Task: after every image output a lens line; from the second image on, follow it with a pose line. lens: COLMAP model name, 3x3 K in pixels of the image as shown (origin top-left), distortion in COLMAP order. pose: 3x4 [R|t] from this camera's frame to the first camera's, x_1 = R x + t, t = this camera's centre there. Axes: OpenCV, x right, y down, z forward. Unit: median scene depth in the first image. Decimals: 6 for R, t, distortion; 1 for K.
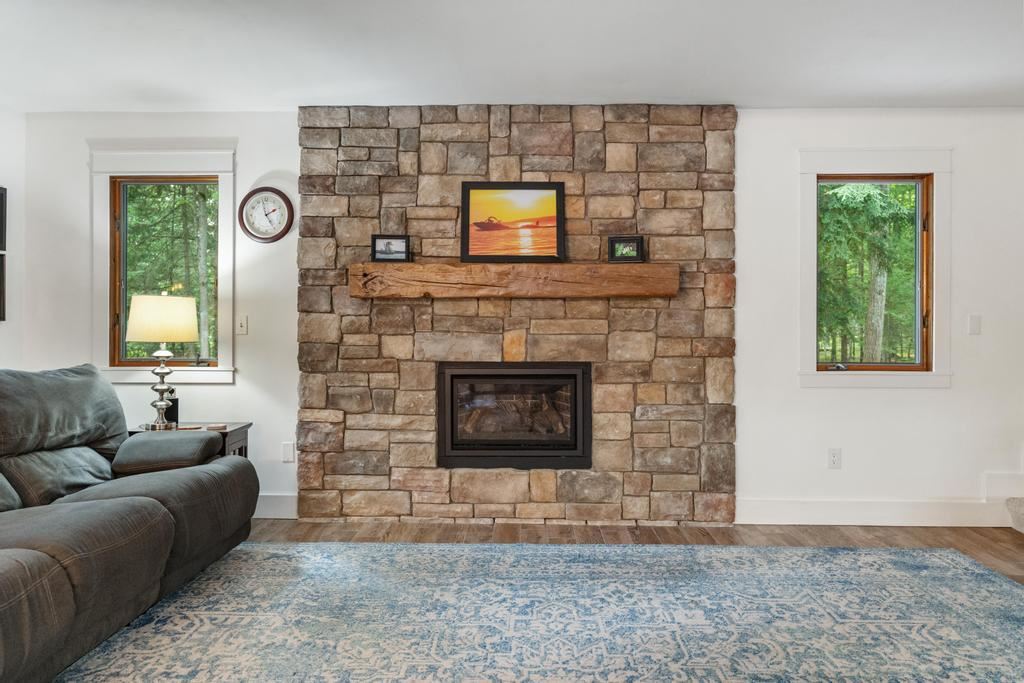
lens RADIAL K [[731.1, 0, 510.5], [0, 731.1, 308.2], [0, 0, 1]] dist [-0.002486, 0.003883]
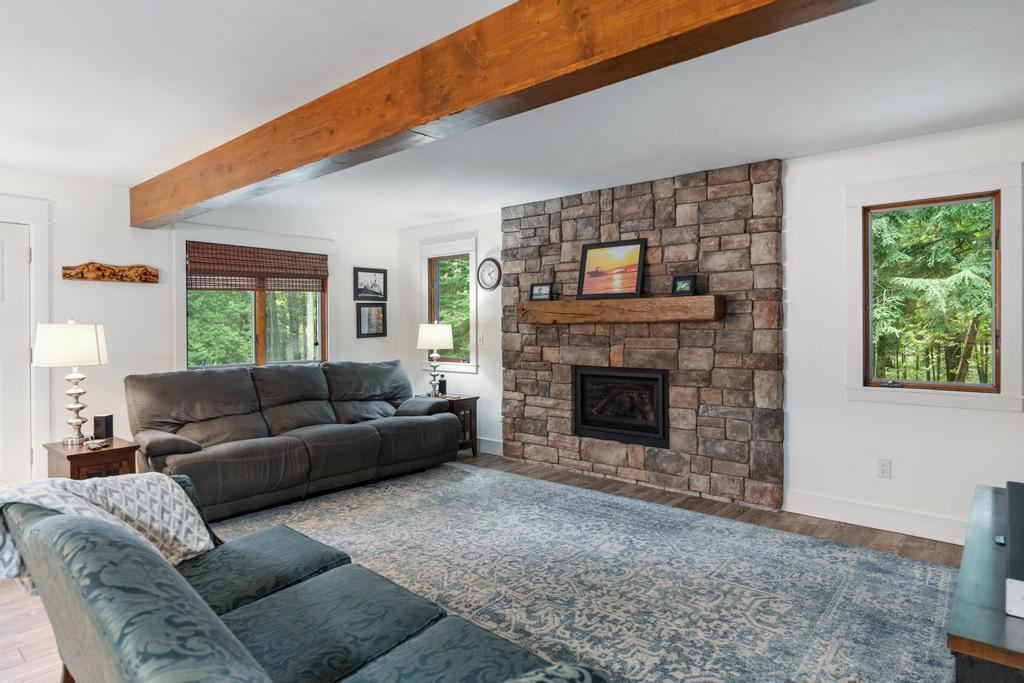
lens RADIAL K [[582.4, 0, 508.8], [0, 582.4, 318.3], [0, 0, 1]] dist [-0.002584, 0.000936]
pose [[0.773082, -0.013995, -0.634151, 0.568121], [0.016365, 0.999864, -0.002117, -0.023348], [0.634095, -0.008741, 0.773206, -0.013229]]
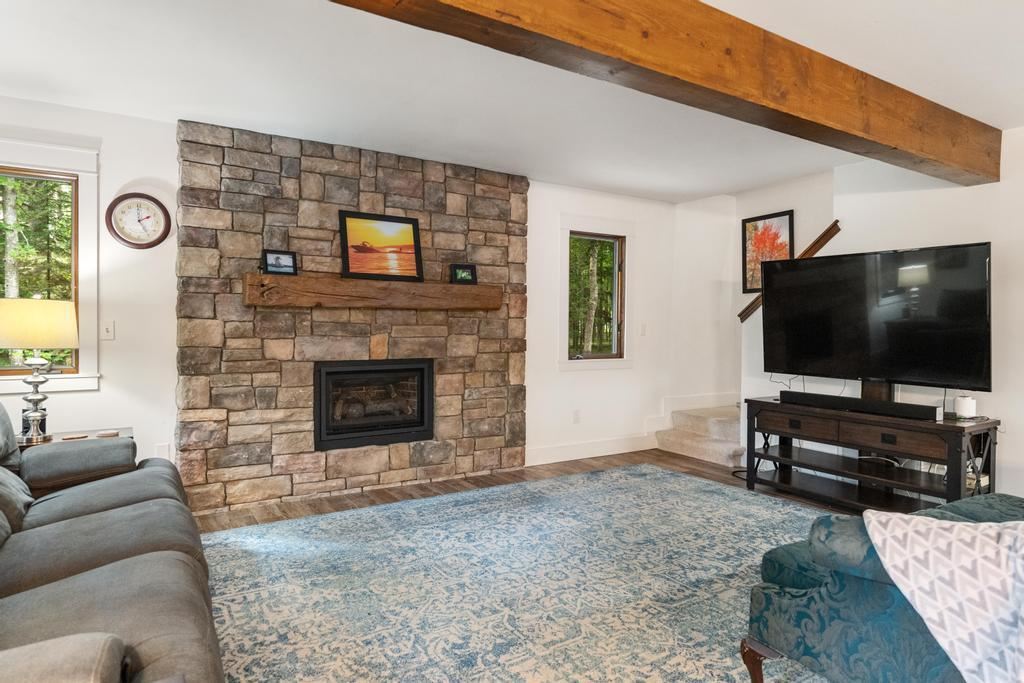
lens RADIAL K [[610.9, 0, 519.7], [0, 610.9, 325.4], [0, 0, 1]] dist [-0.005151, 0.002521]
pose [[0.826812, 0.003218, 0.562470, -0.383101], [-0.014475, 0.999774, 0.015559, -0.004586], [-0.562293, -0.021006, 0.826672, 0.007573]]
